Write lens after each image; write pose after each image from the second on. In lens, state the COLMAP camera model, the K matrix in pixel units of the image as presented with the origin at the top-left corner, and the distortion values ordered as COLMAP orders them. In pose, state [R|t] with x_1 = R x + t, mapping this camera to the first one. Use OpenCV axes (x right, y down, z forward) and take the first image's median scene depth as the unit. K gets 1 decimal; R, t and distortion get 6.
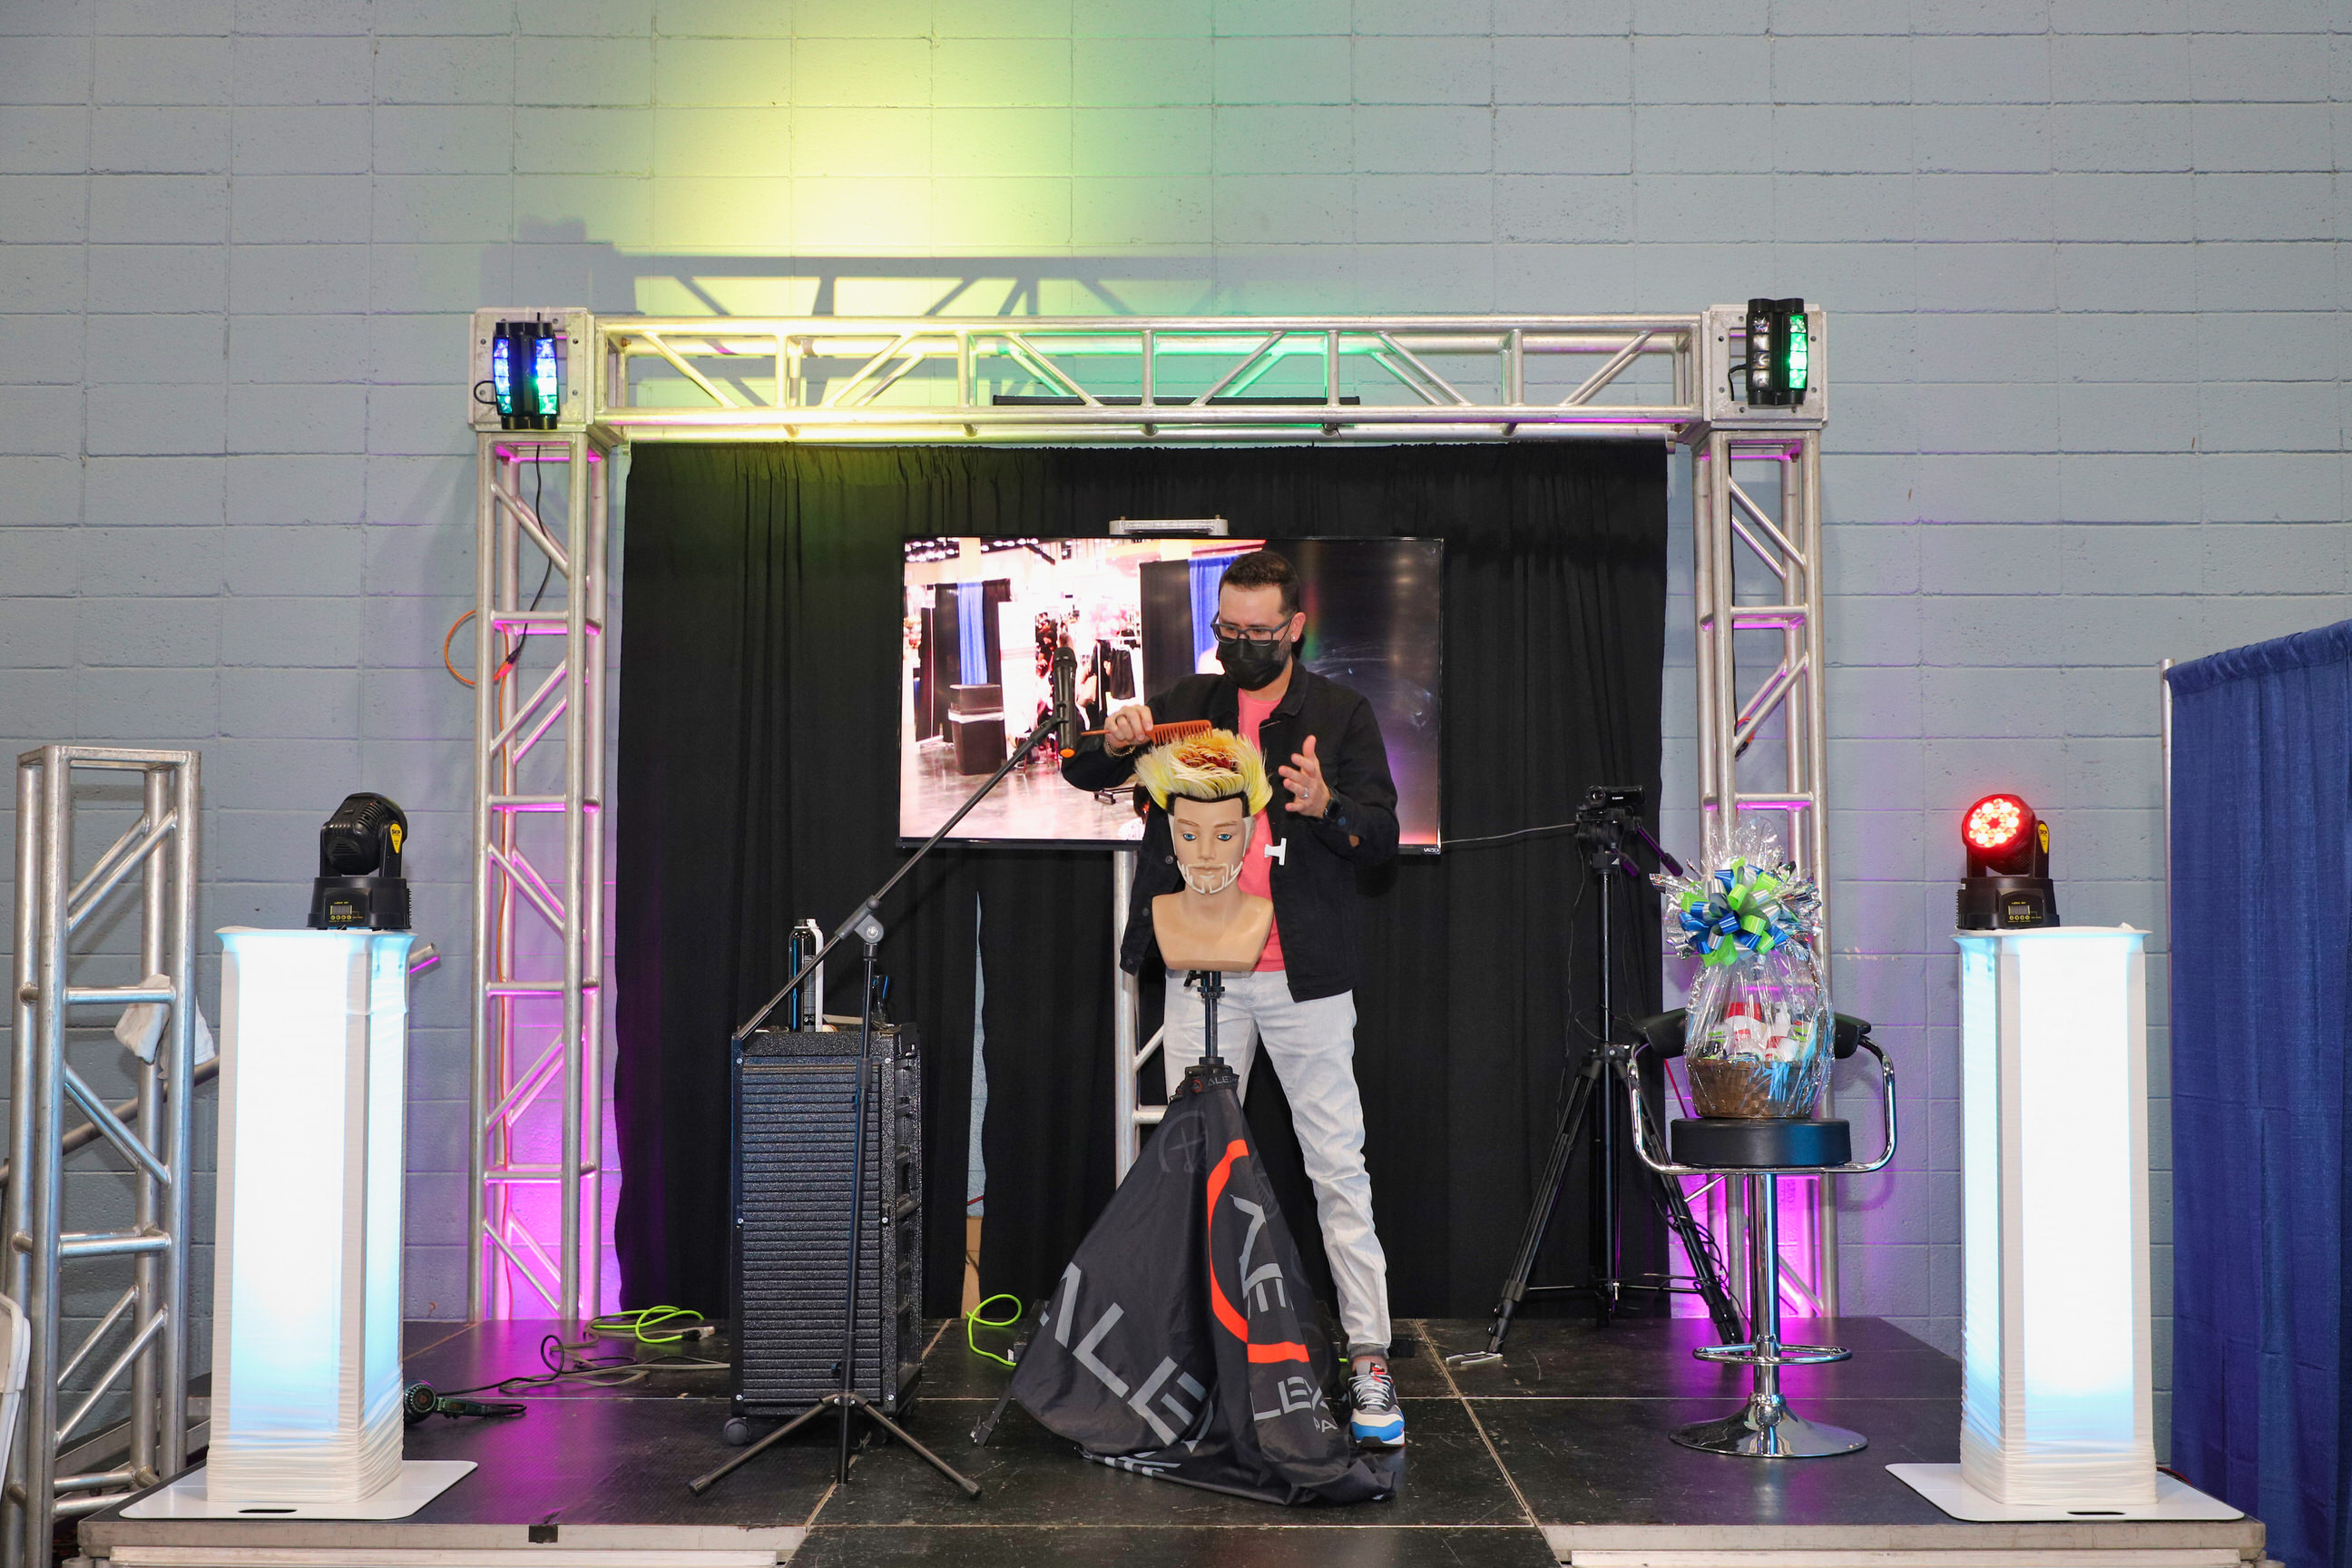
lens RADIAL K [[2535.0, 0, 1195.4], [0, 2535.0, 819.8], [0, 0, 1]] dist [0.008063, 0.000000]
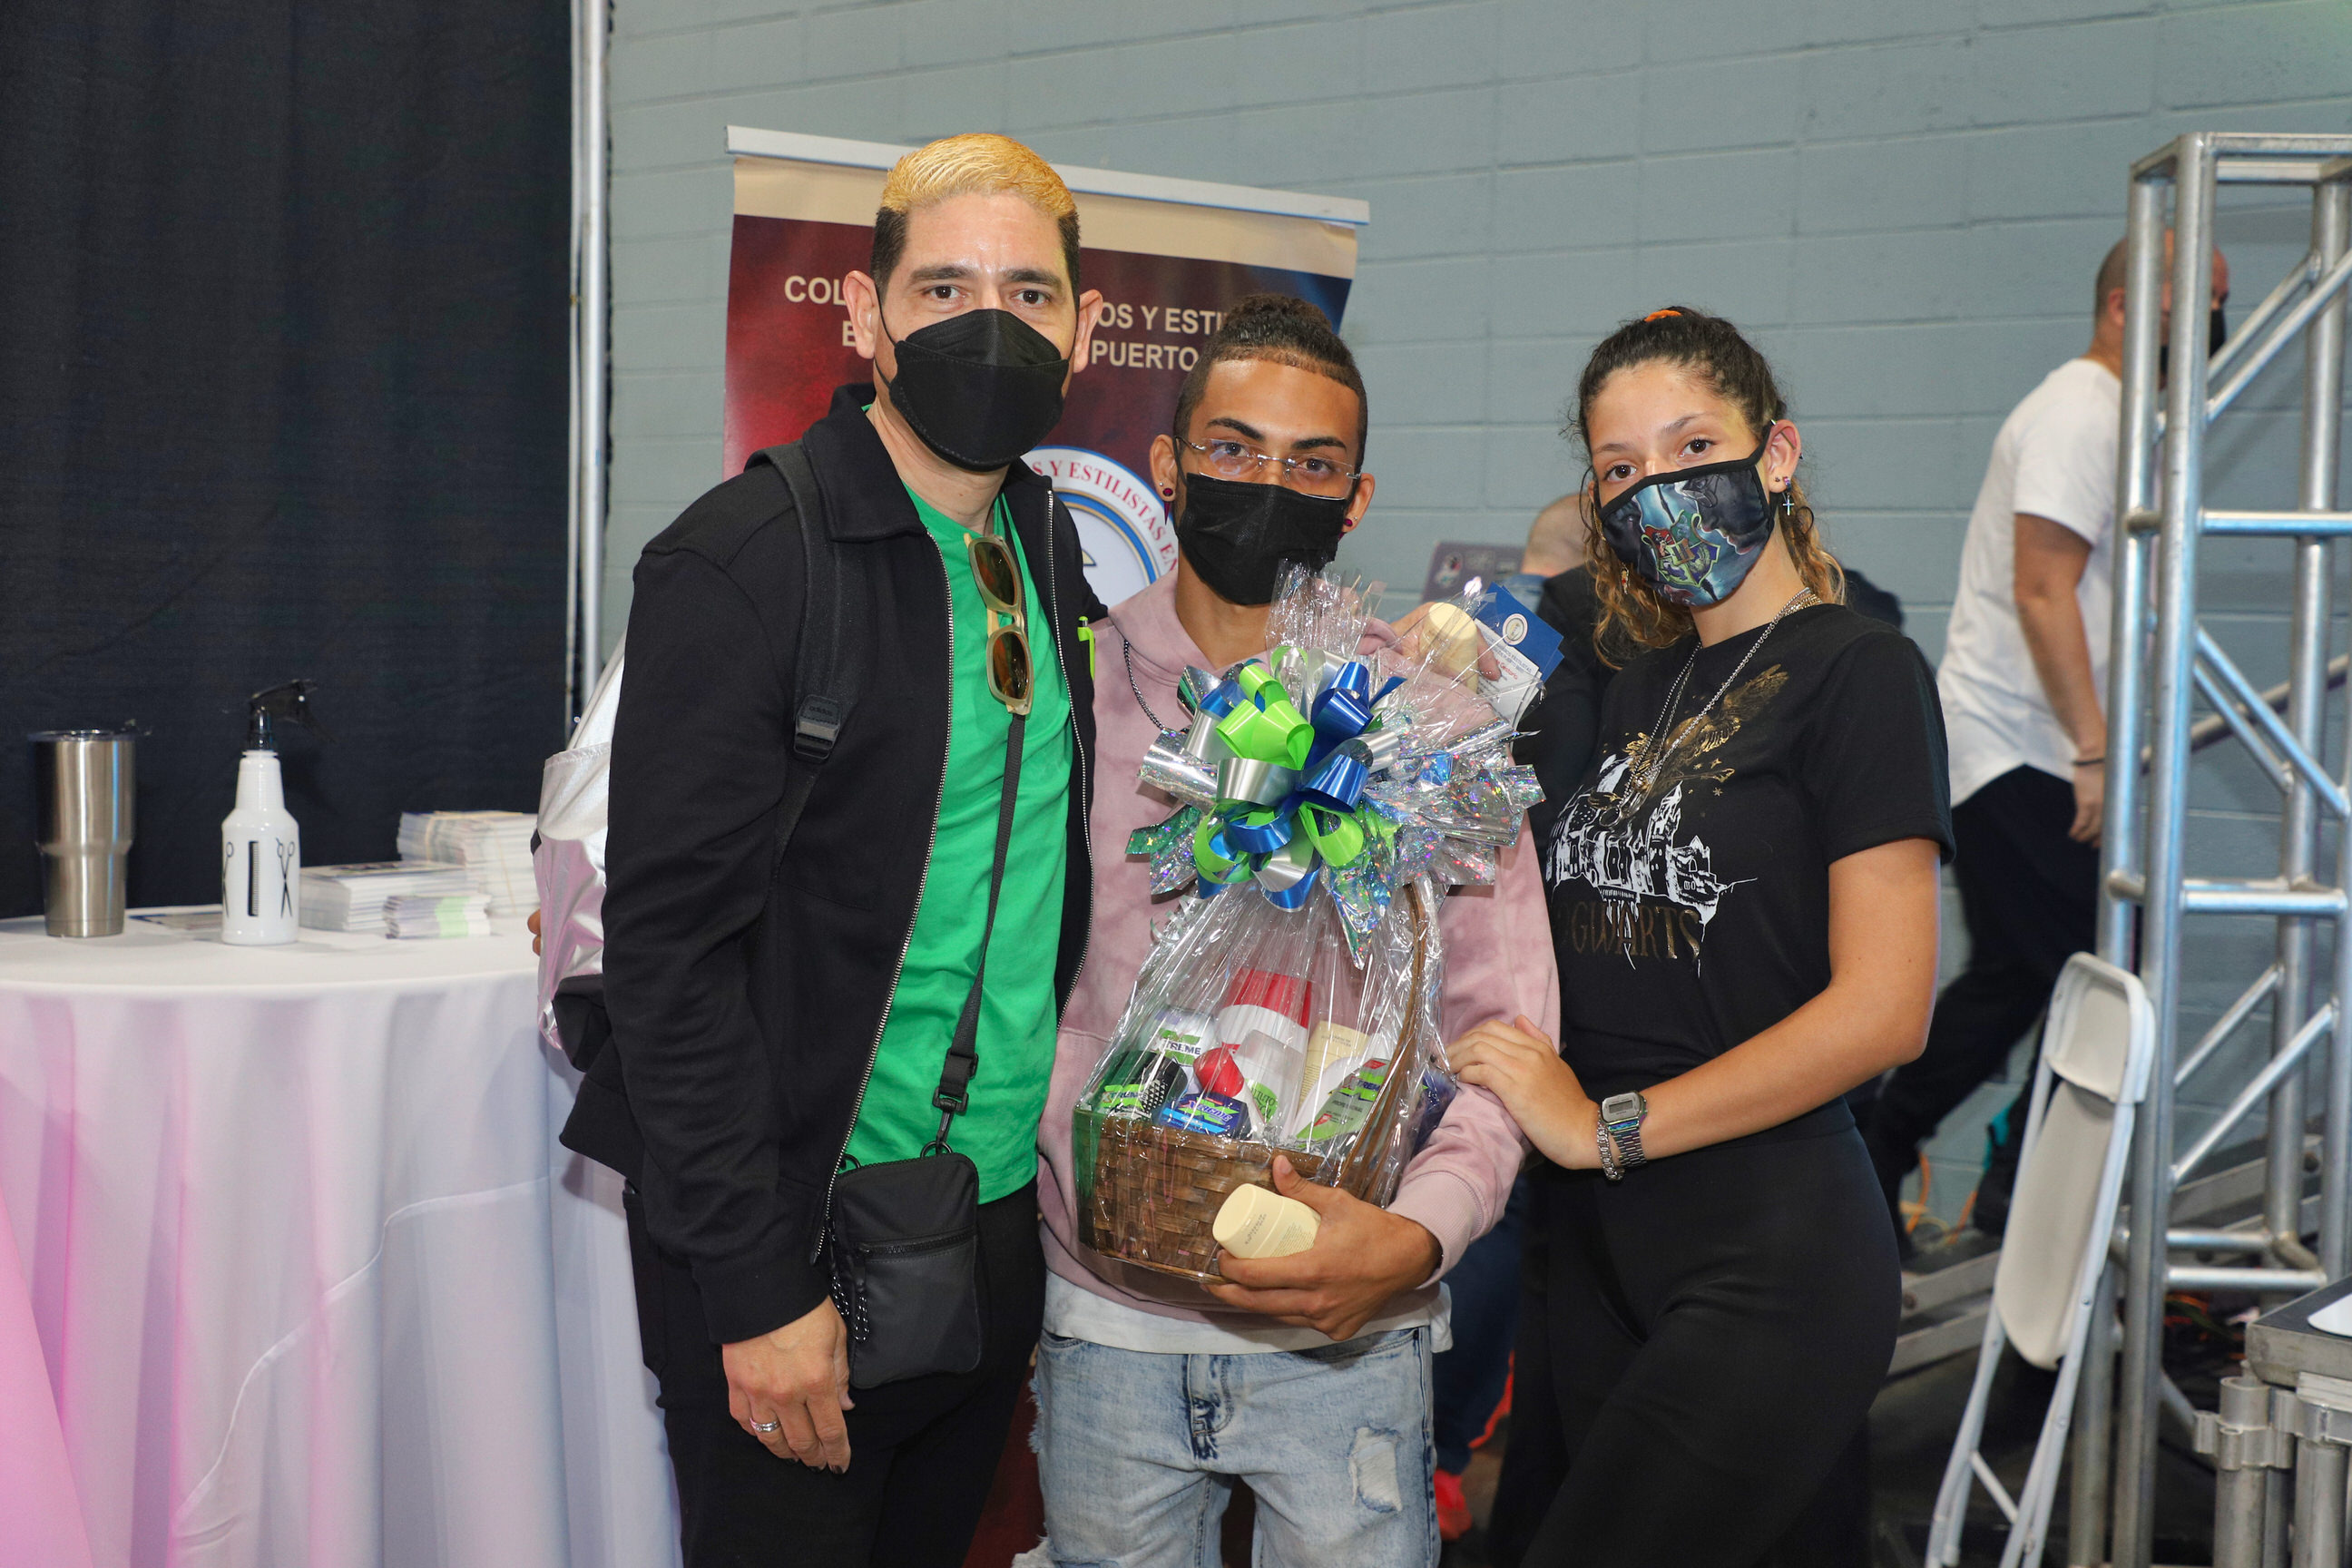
lens RADIAL K [[2975.7, 0, 1237.4], [0, 2975.7, 777.4], [0, 0, 1]] dist [0.010597, 0.000000]
pose [[0.775119, 0.056531, -0.629281, -0.111170], [0.007985, 0.995033, 0.099224, 0.042631], [0.631765, -0.081936, 0.770818, 0.181179]]
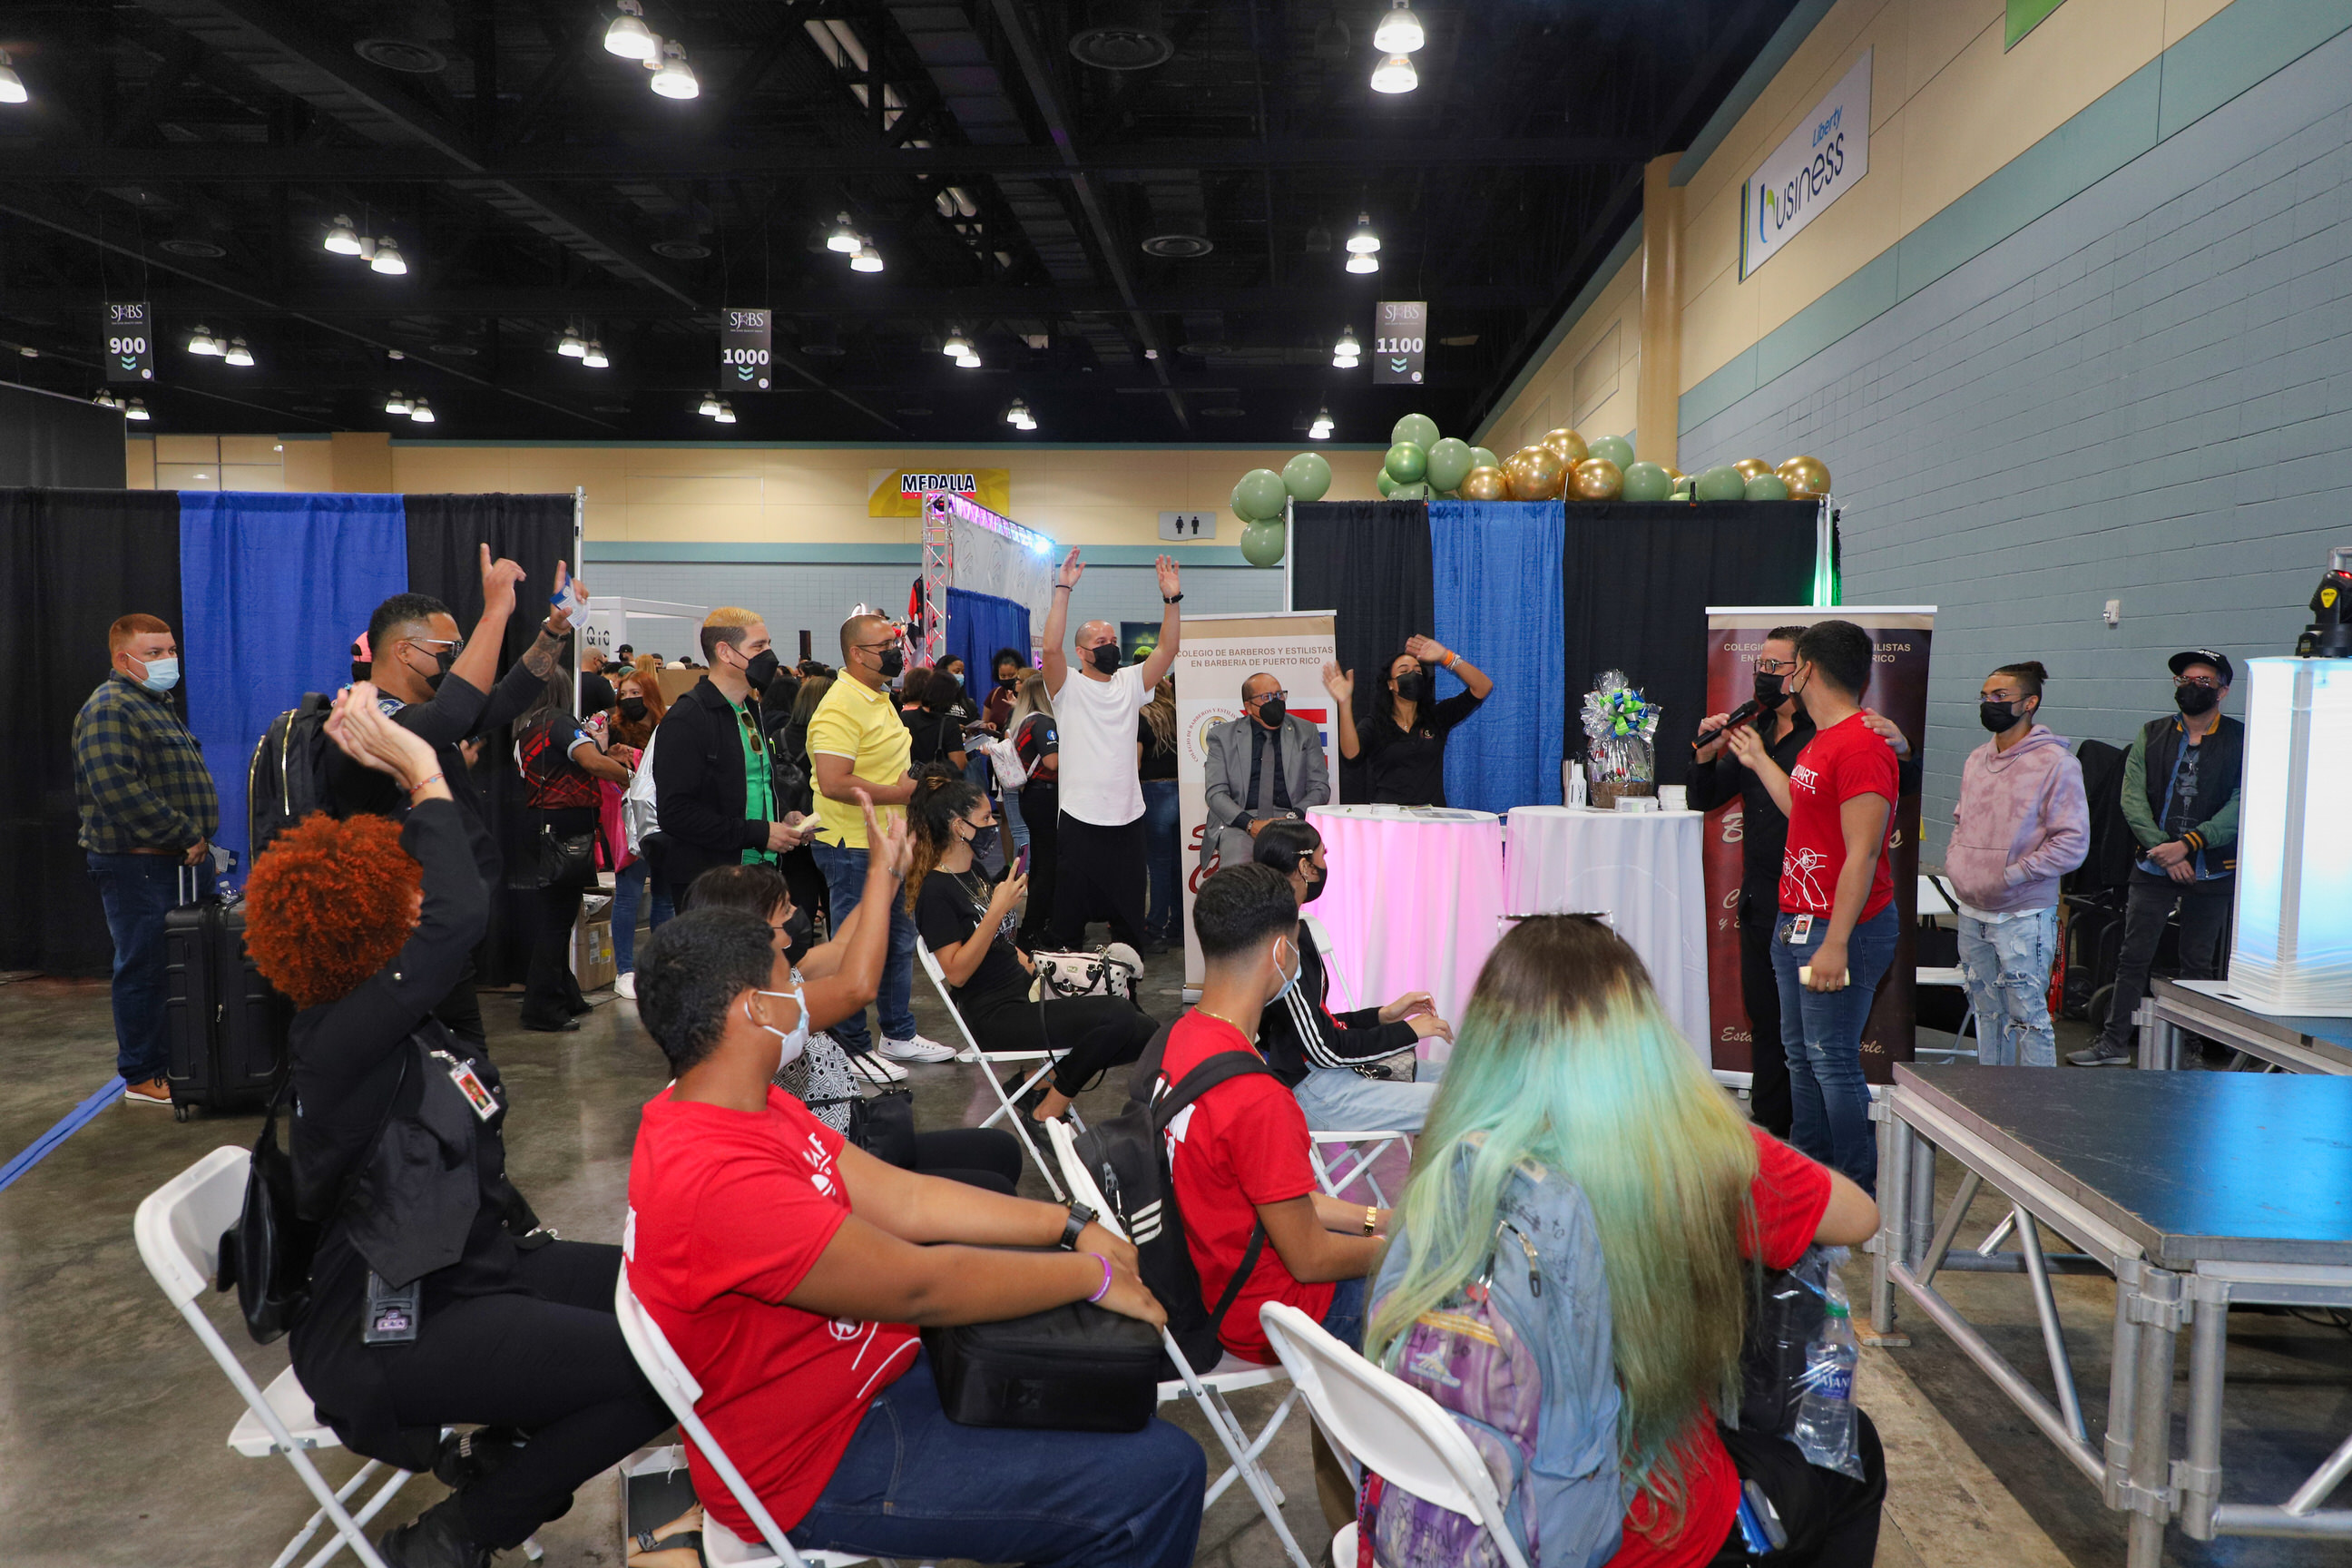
lens RADIAL K [[1624.5, 0, 1190.8], [0, 1624.5, 790.2], [0, 0, 1]] dist [0.017346, 0.000778]
pose [[-0.072134, 0.068617, -0.995032, 0.495789], [0.036482, 0.997145, 0.066118, 0.022195], [0.996728, -0.031532, -0.074431, 0.252714]]
